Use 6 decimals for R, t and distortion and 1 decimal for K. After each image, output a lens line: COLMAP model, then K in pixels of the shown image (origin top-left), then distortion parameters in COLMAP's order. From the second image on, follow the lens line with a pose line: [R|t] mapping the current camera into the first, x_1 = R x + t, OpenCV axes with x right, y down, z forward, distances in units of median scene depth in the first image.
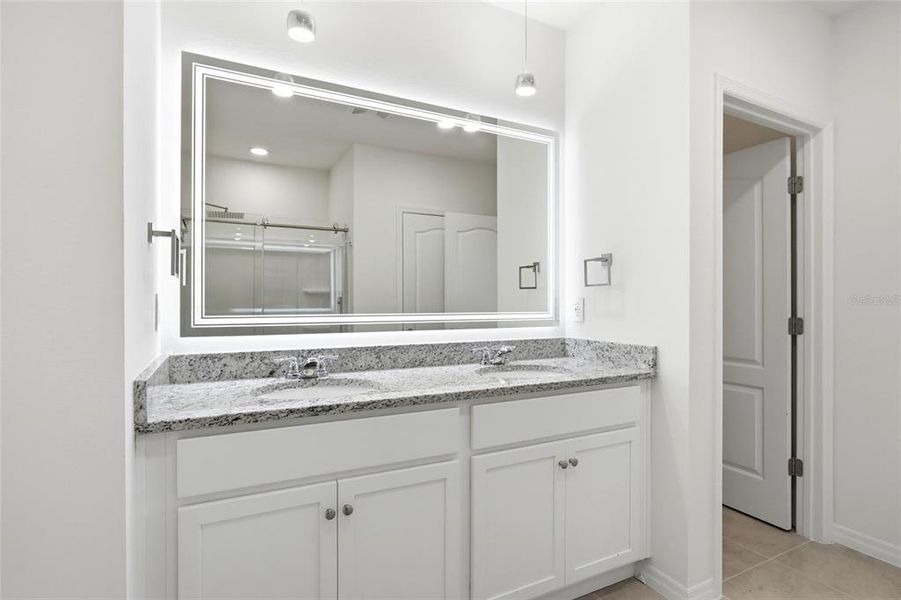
lens RADIAL K [[465.2, 0, 466.7], [0, 465.2, 299.4], [0, 0, 1]] dist [-0.019422, -0.000374]
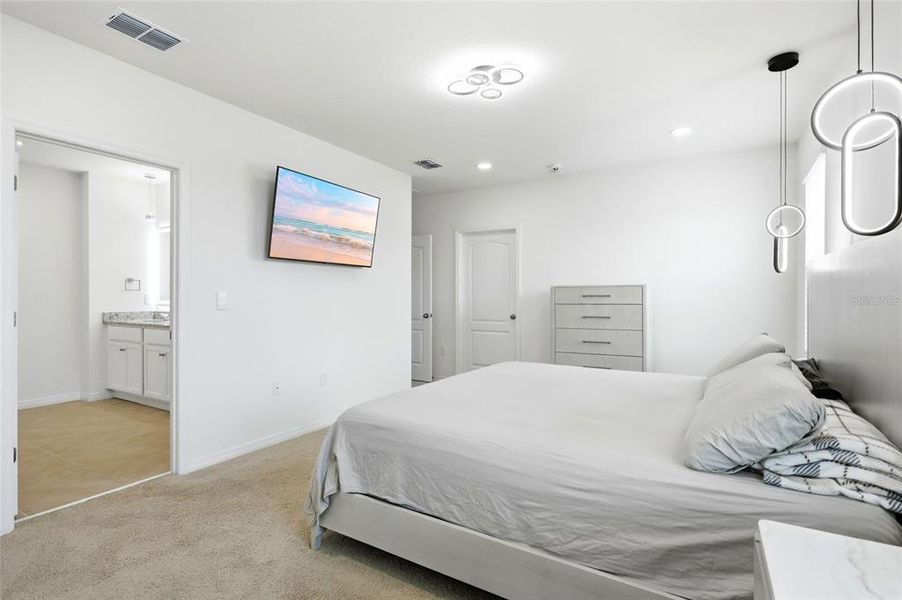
lens RADIAL K [[440.7, 0, 453.2], [0, 440.7, 297.1], [0, 0, 1]] dist [-0.010957, 0.002853]
pose [[0.526640, -0.001679, -0.850087, 2.973039], [0.002276, 0.999997, -0.000565, 0.012176], [0.850085, -0.001637, 0.526643, 0.969143]]
